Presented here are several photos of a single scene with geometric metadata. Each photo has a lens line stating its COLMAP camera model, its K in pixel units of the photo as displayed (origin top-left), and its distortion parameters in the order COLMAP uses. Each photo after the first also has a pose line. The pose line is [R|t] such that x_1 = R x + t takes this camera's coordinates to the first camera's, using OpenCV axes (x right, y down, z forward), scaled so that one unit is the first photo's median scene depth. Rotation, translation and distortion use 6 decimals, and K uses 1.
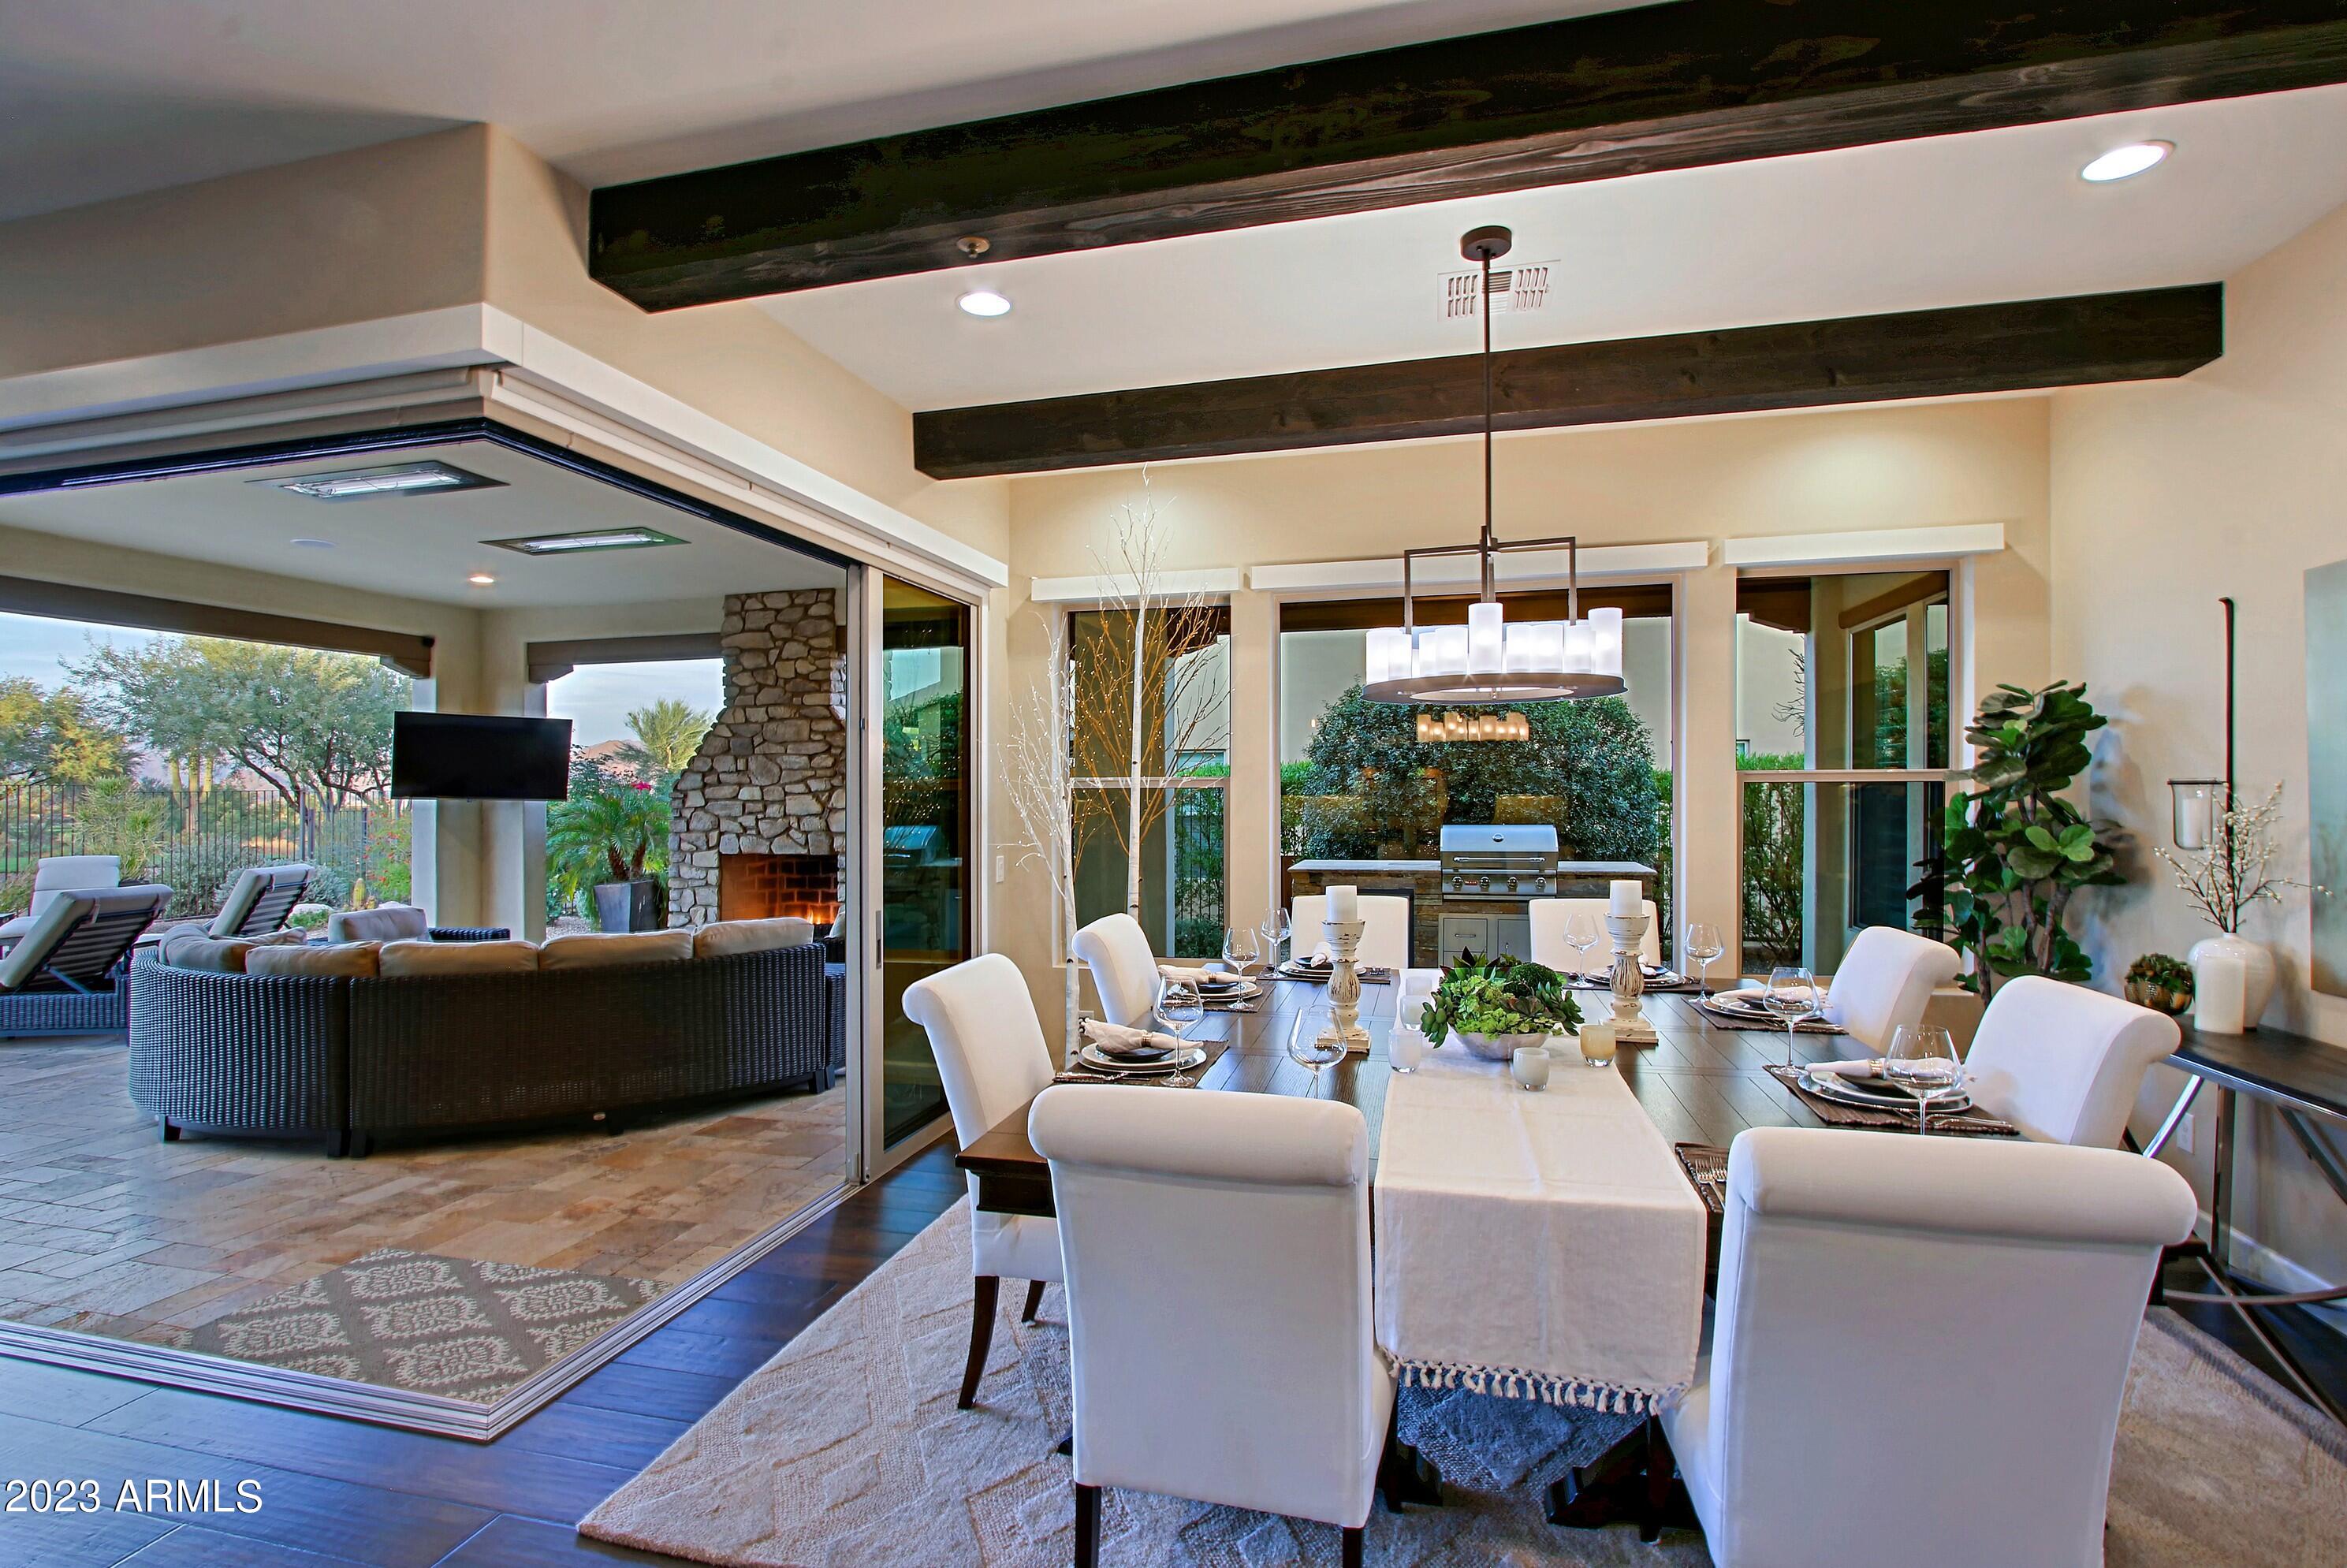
lens RADIAL K [[1117.4, 0, 1161.3], [0, 1117.4, 776.3], [0, 0, 1]] dist [-0.016663, 0.000866]
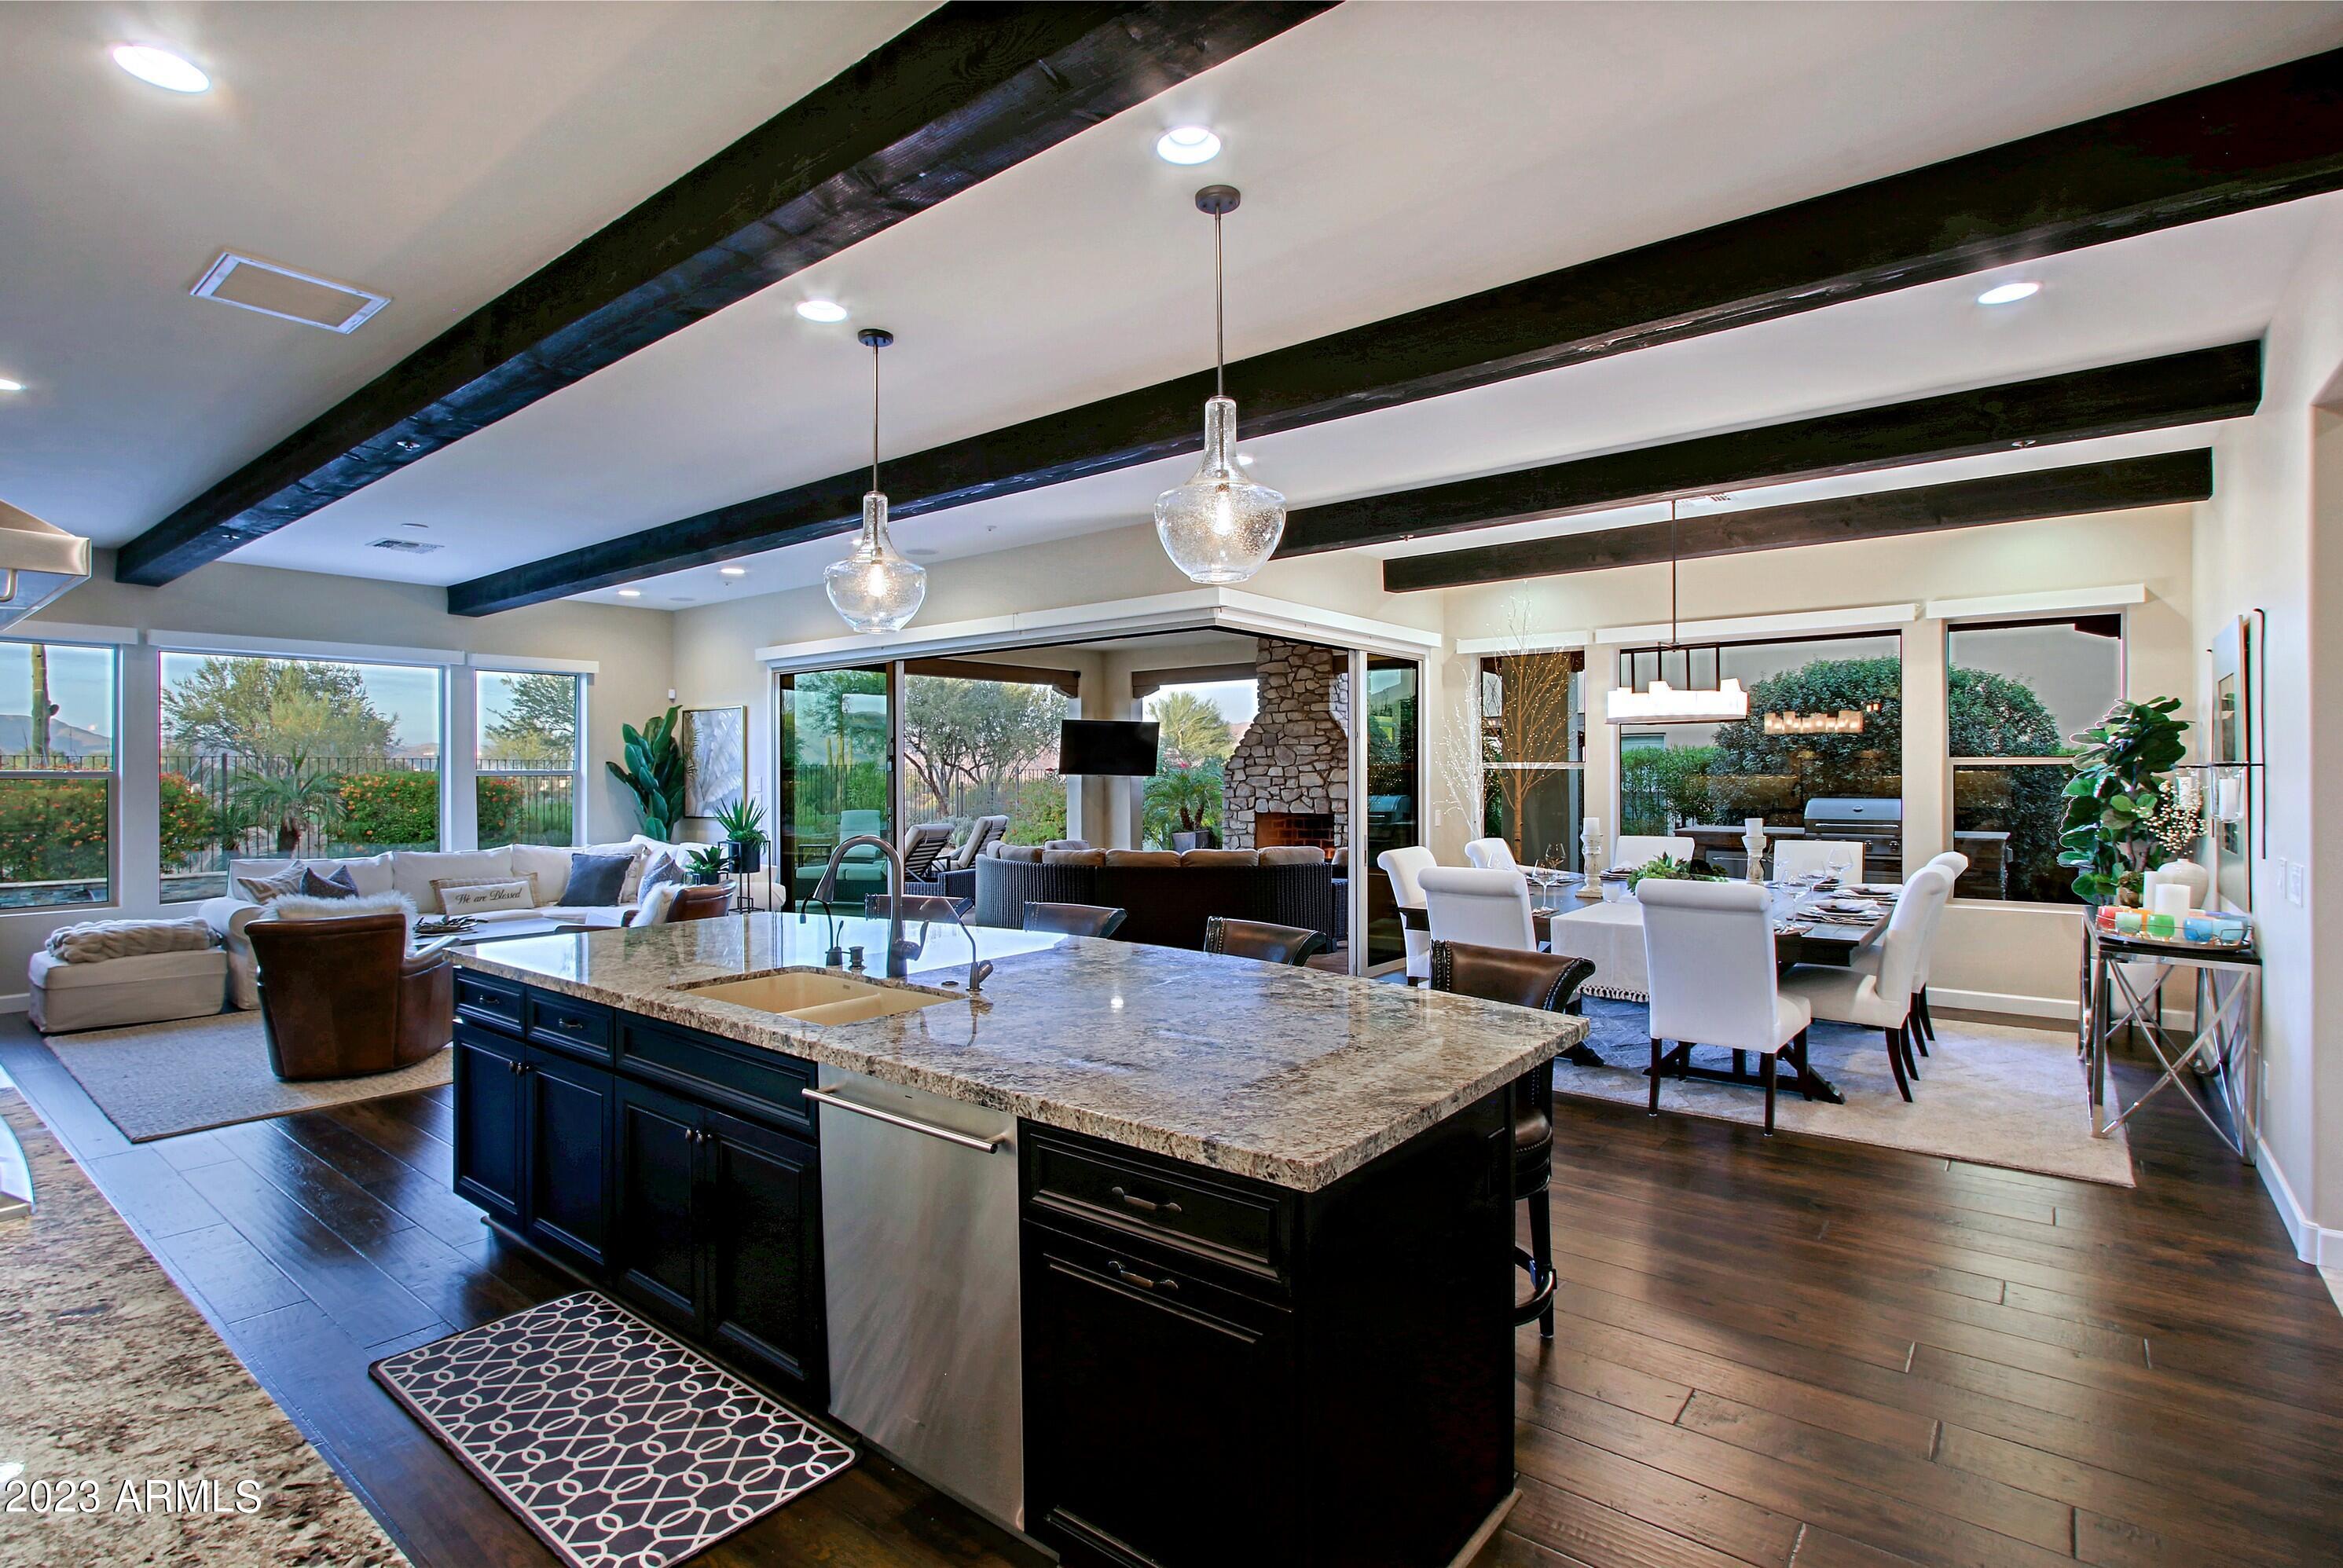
lens RADIAL K [[1115.4, 0, 1159.3], [0, 1115.4, 776.3], [0, 0, 1]] dist [-0.016663, 0.000866]
pose [[0.912224, 0.003308, -0.409678, 0.094302], [0.004845, 0.999810, 0.018861, -0.006948], [0.409663, -0.019190, 0.912035, -0.405944]]
